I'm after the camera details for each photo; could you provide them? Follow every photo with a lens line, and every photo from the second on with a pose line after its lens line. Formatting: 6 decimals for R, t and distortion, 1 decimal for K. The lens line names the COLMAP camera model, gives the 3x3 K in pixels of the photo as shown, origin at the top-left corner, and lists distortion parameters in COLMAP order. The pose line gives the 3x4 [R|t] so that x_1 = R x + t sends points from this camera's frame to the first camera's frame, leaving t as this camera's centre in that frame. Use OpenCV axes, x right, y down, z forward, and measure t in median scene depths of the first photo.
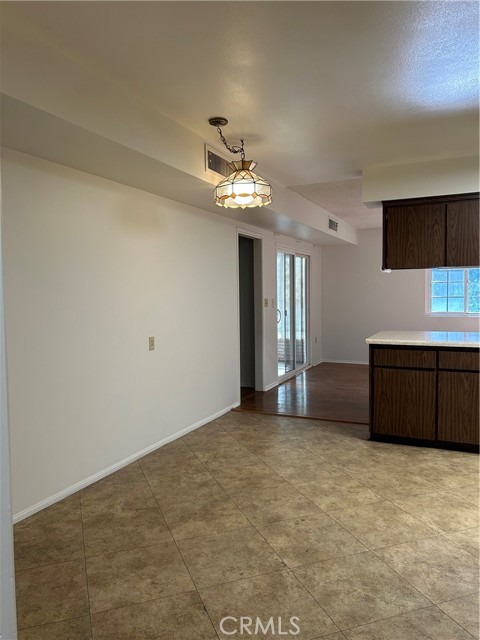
lens RADIAL K [[485.7, 0, 238.4], [0, 485.7, 322.7], [0, 0, 1]] dist [0.007783, 0.002007]
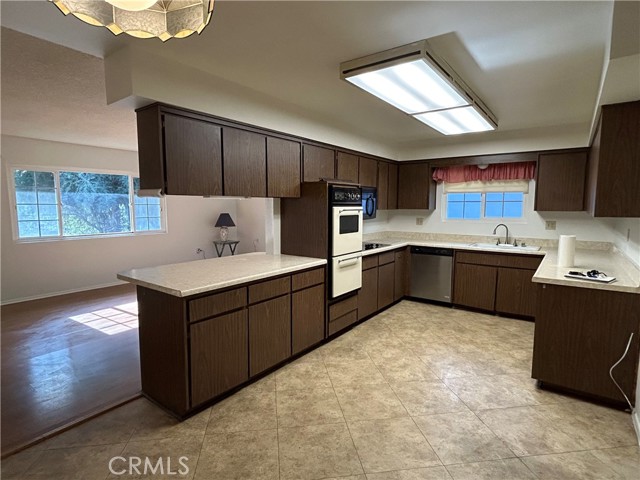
lens RADIAL K [[346.5, 0, 319.7], [0, 346.5, 241.7], [0, 0, 1]] dist [-0.001734, 0.008297]
pose [[0.199178, -0.089267, 0.975889, -0.205973], [0.054138, 0.995324, 0.079995, -0.073204], [-0.978467, 0.036900, 0.203080, 0.716904]]
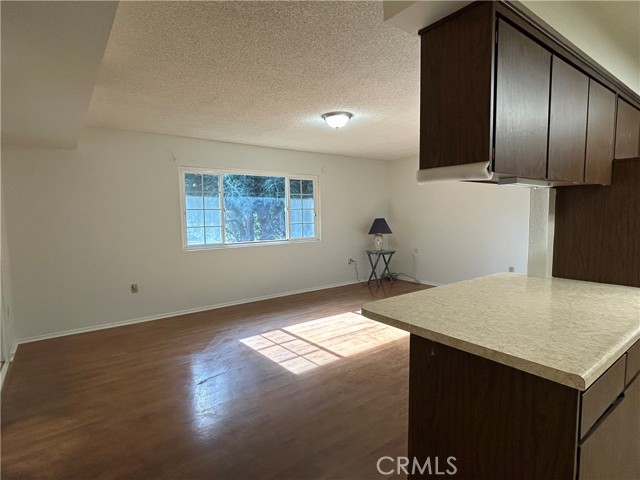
lens RADIAL K [[346.5, 0, 324.2], [0, 346.5, 237.8], [0, 0, 1]] dist [-0.001734, 0.008297]
pose [[0.458428, -0.055453, 0.887000, -0.023612], [0.058613, 0.997765, 0.032085, -0.080907], [-0.886797, 0.037281, 0.460653, 1.080439]]
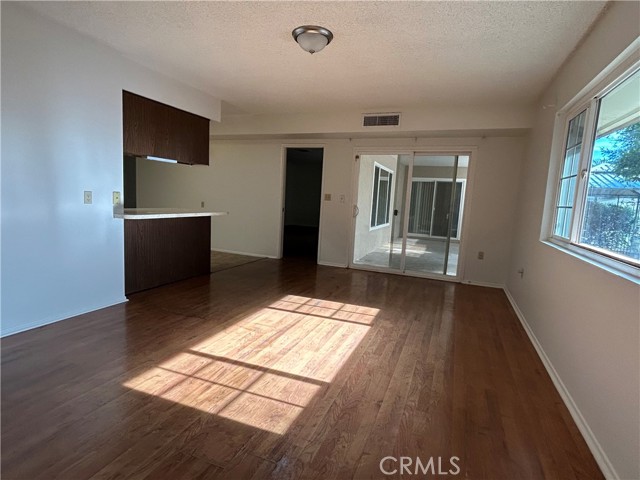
lens RADIAL K [[346.5, 0, 314.3], [0, 346.5, 242.6], [0, 0, 1]] dist [-0.001734, 0.008297]
pose [[0.041530, 0.147428, -0.988200, 1.553169], [-0.116563, 0.983015, 0.141756, -0.076713], [0.992315, 0.109301, 0.058009, 1.473035]]
